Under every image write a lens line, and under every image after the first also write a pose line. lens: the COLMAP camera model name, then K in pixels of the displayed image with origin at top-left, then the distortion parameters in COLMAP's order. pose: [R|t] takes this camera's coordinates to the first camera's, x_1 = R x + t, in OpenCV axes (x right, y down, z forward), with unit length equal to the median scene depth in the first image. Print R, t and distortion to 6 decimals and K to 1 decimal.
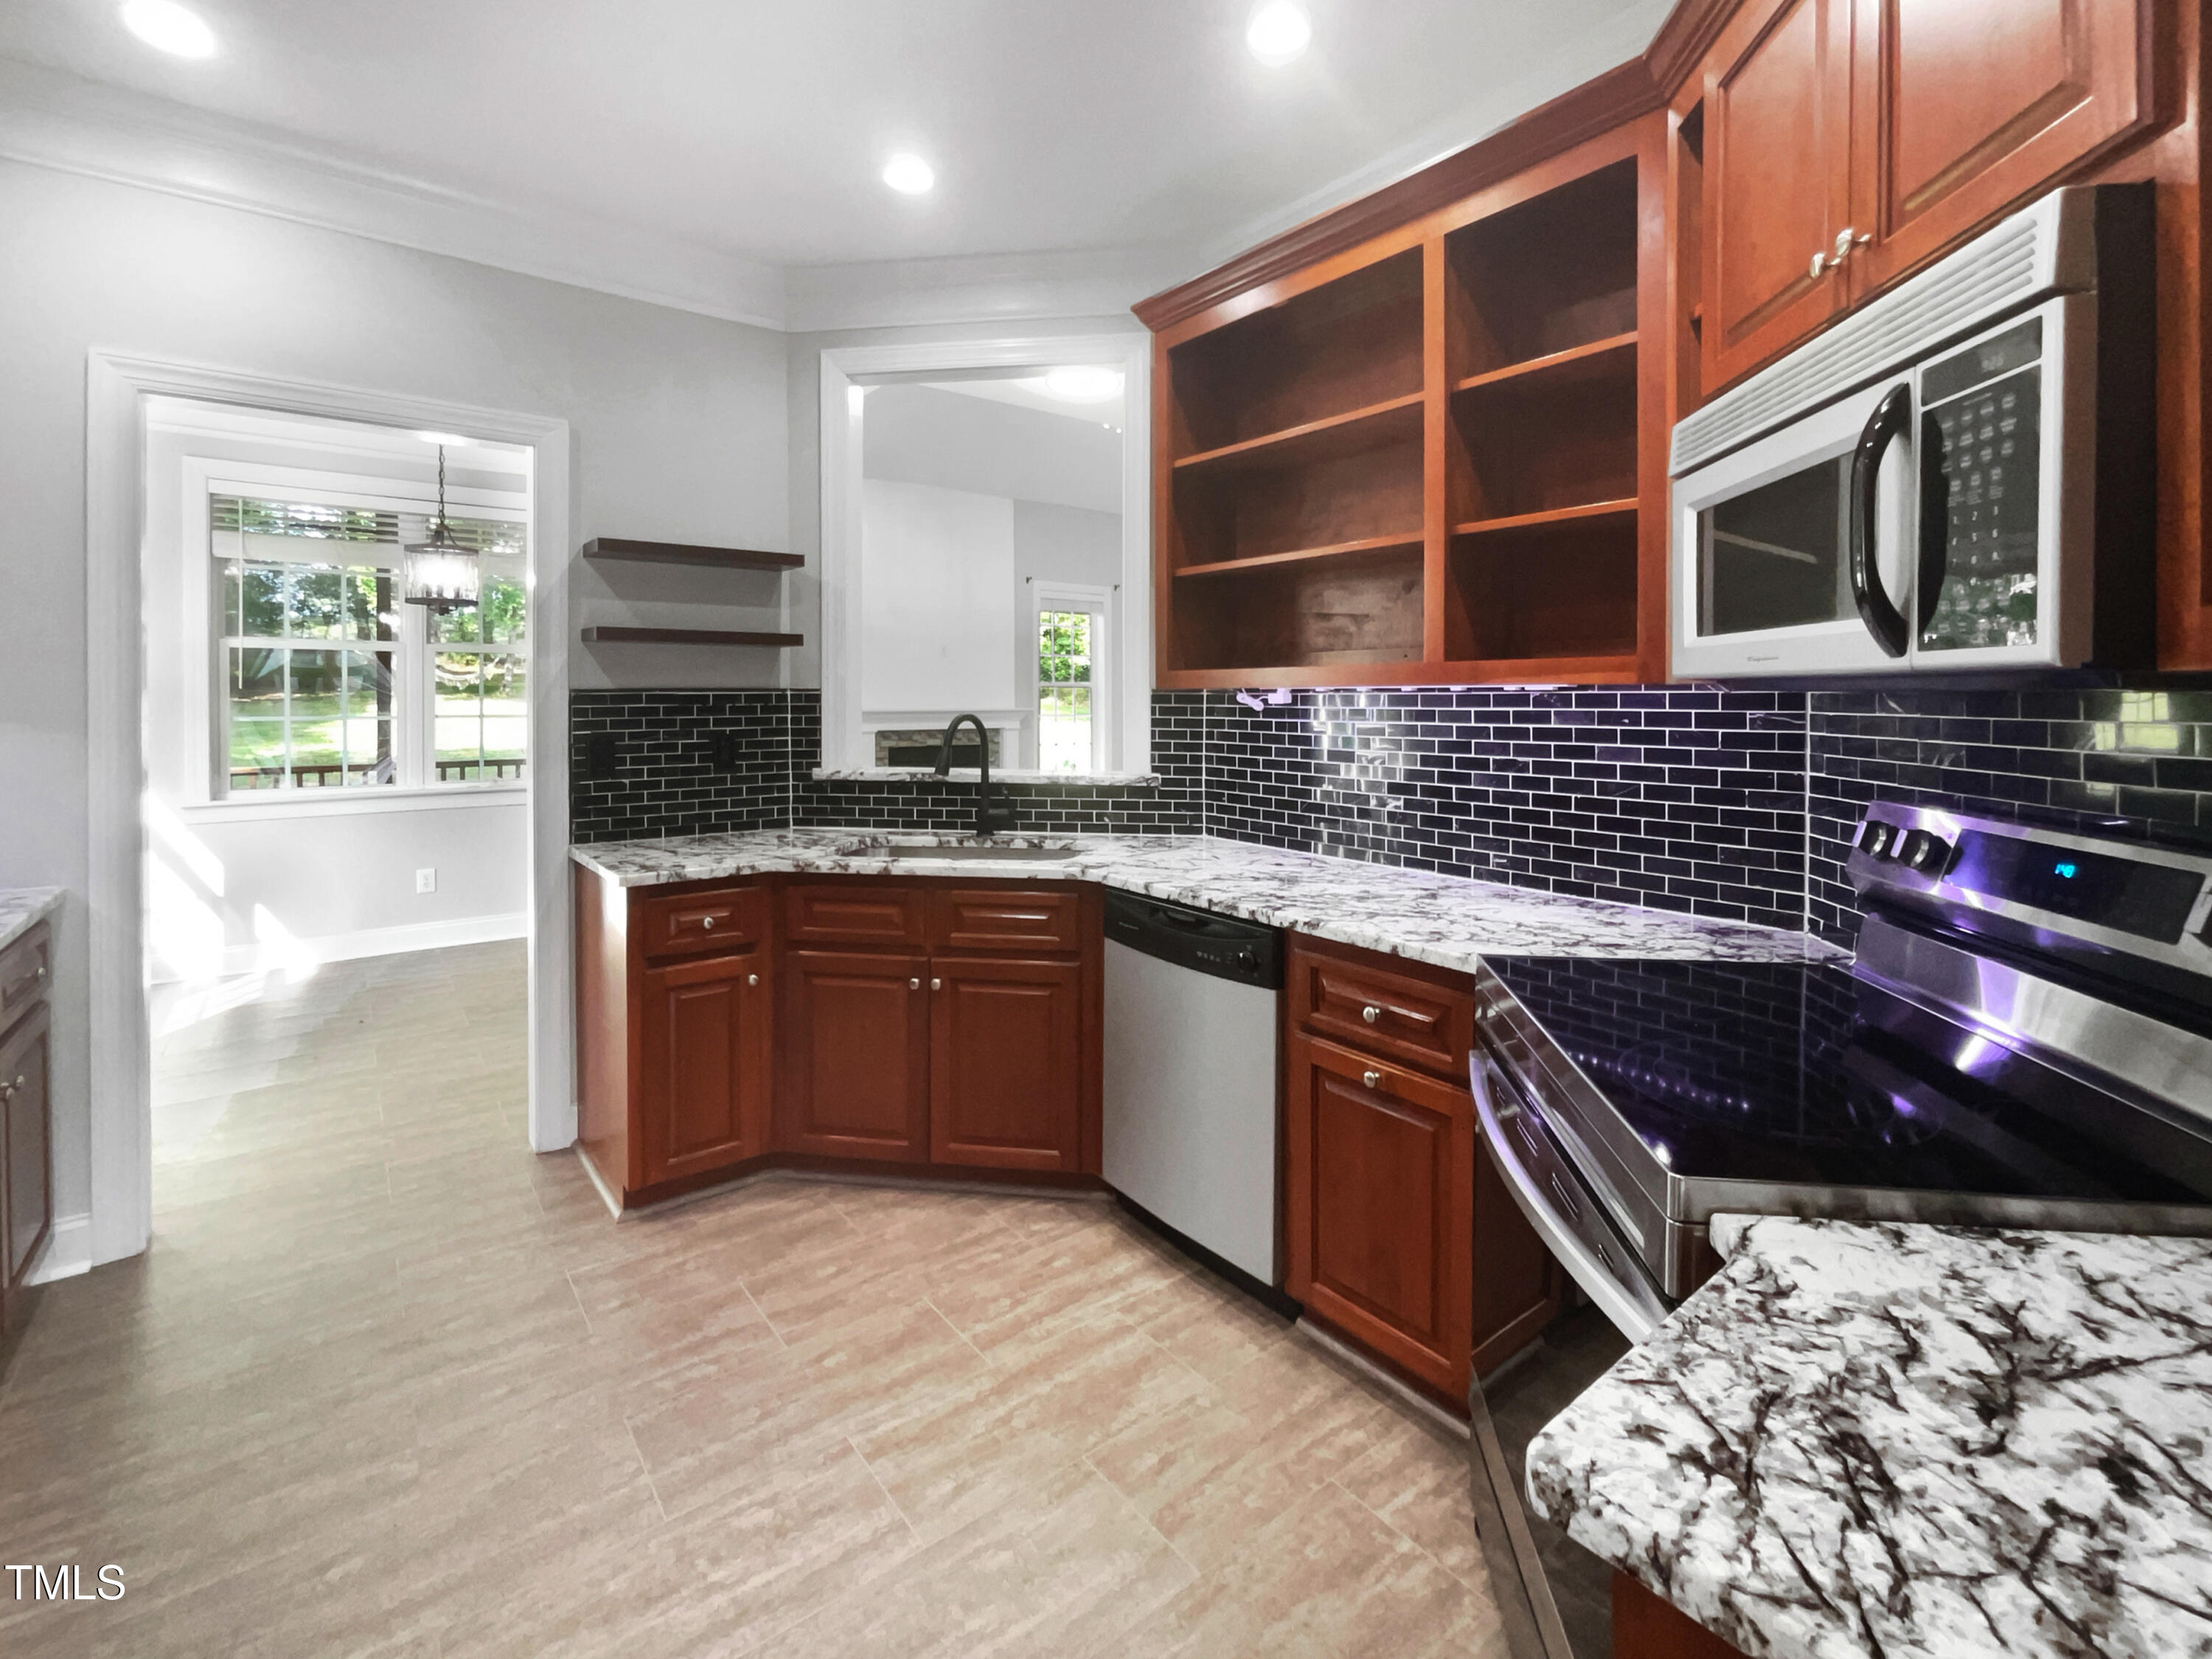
lens RADIAL K [[1012.6, 0, 1099.0], [0, 1012.6, 704.8], [0, 0, 1]] dist [0.000458, 0.000222]
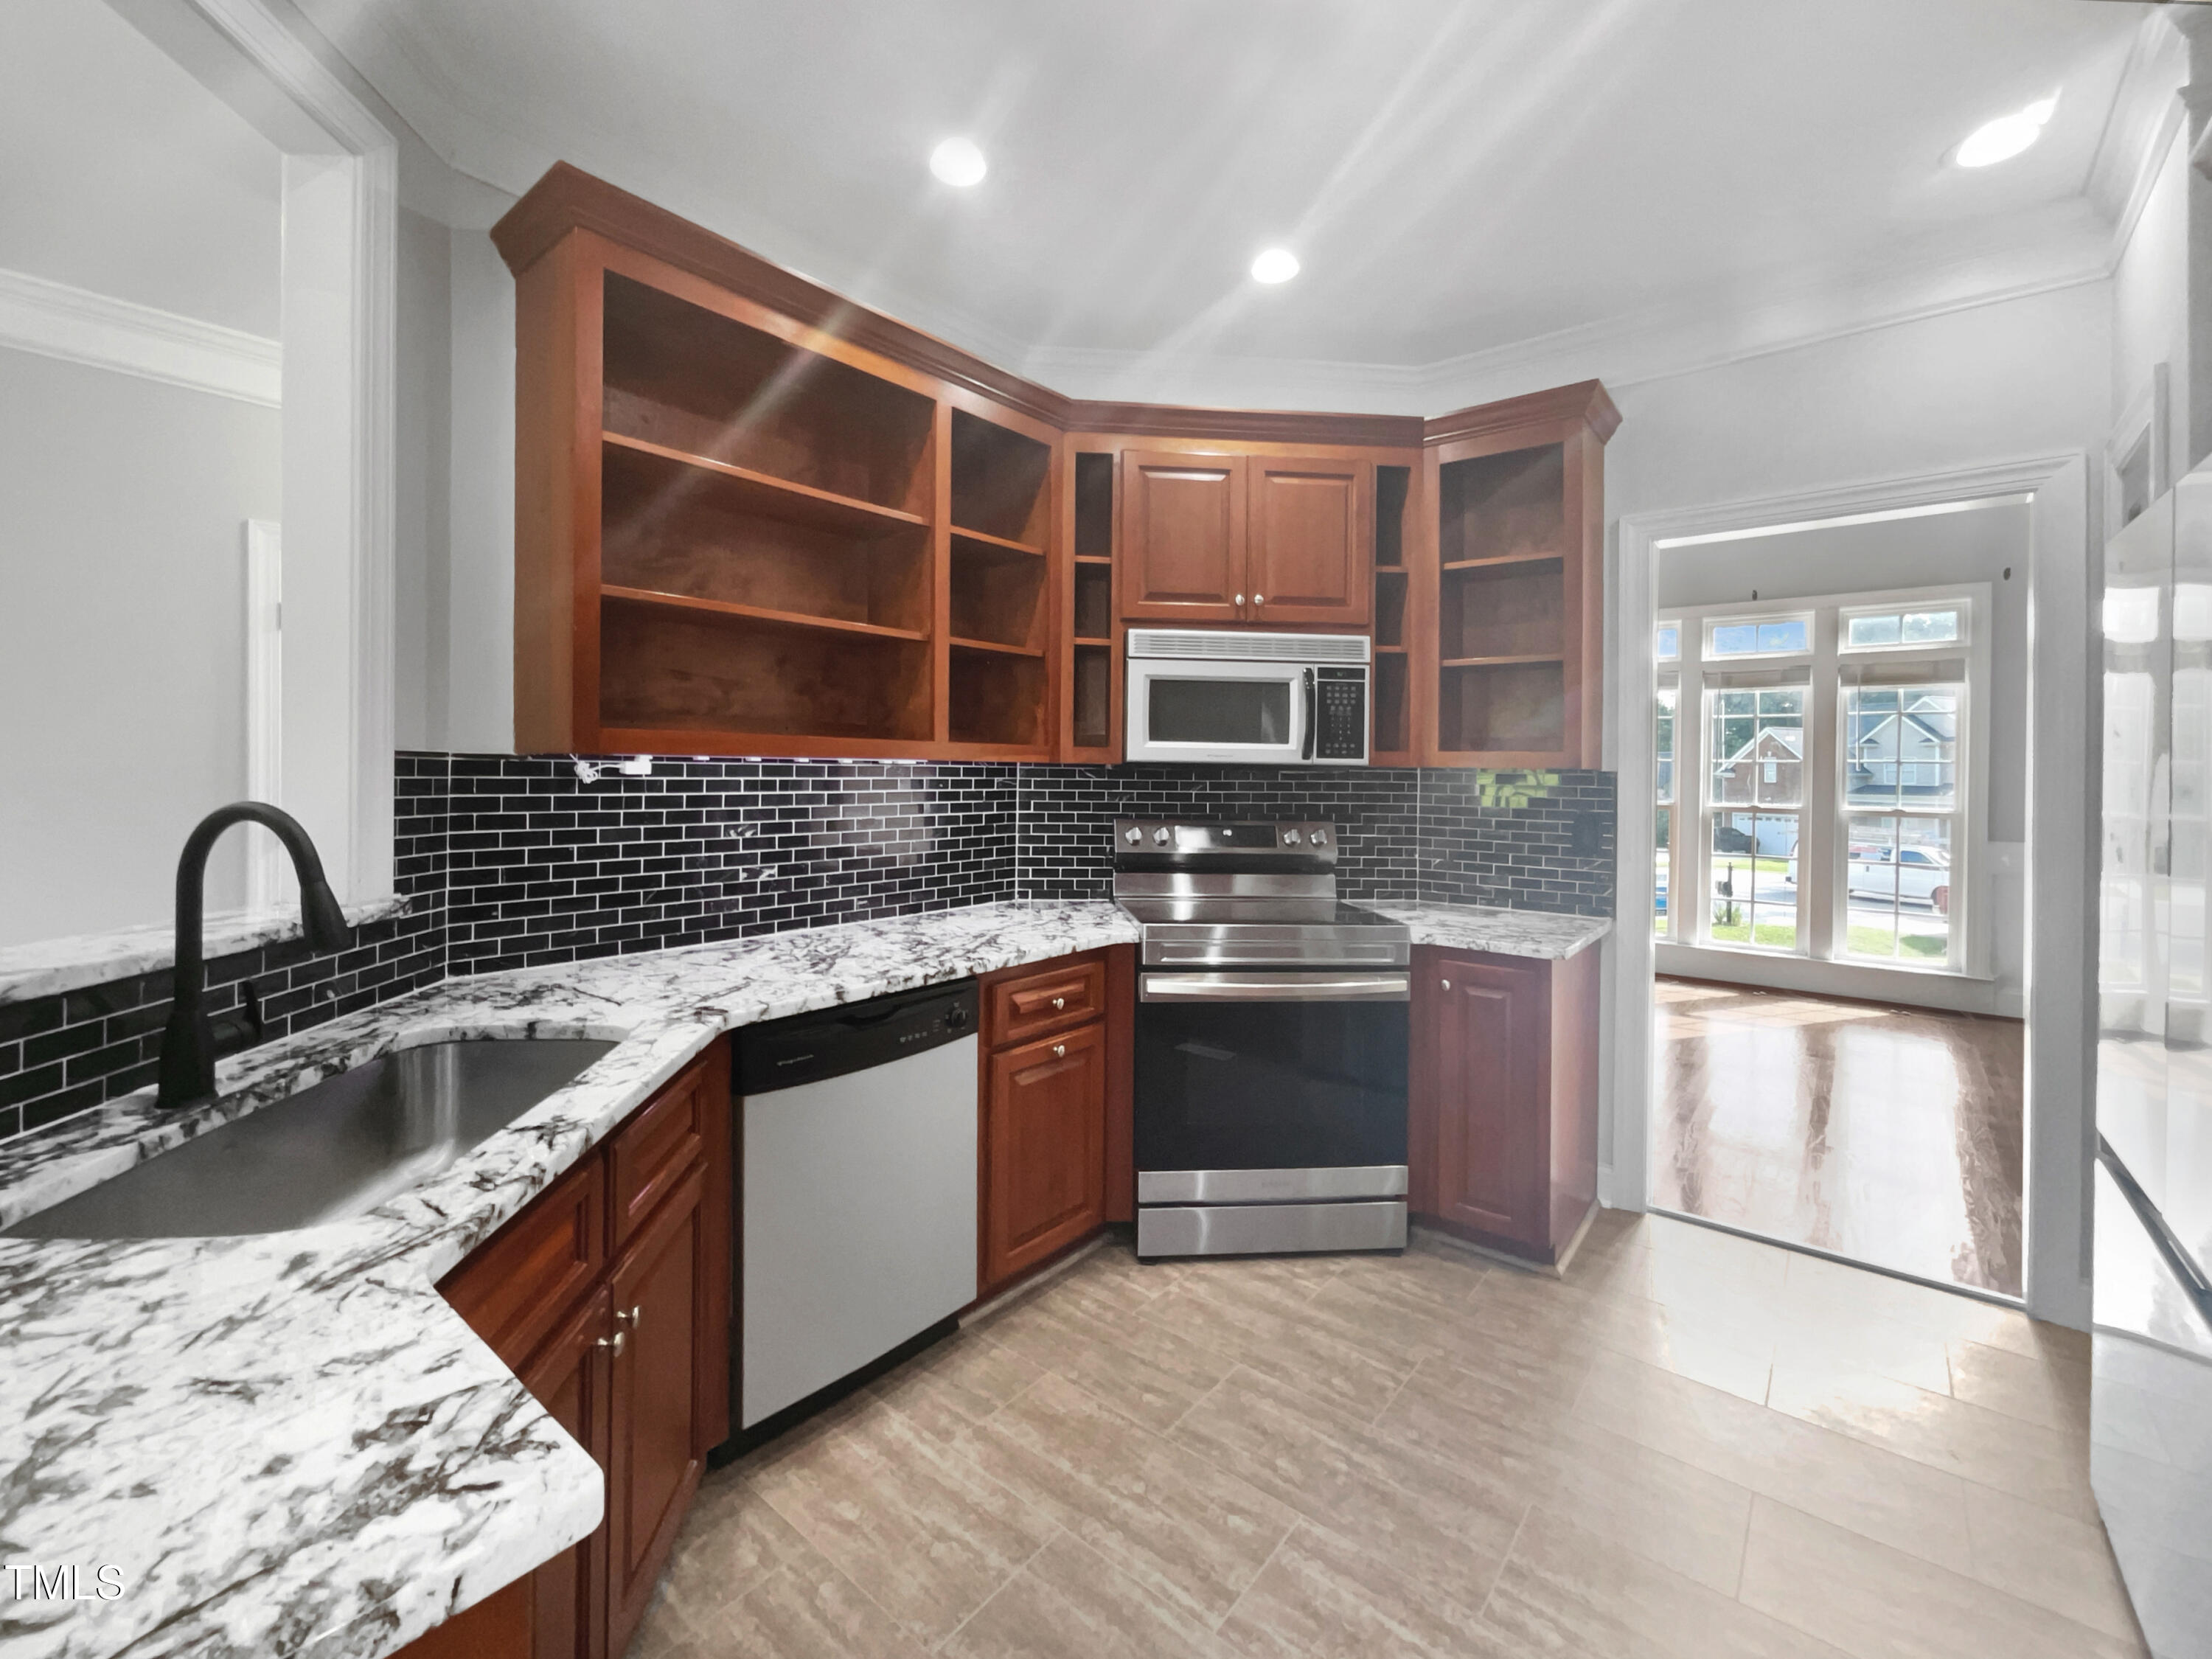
lens RADIAL K [[927.6, 0, 1106.1], [0, 927.6, 769.3], [0, 0, 1]] dist [-0.001751, 0.000354]
pose [[-0.233343, -0.001634, 0.972393, -0.811922], [-0.004012, 0.999992, 0.000717, -0.009262], [-0.972386, -0.003734, -0.233347, 1.043988]]
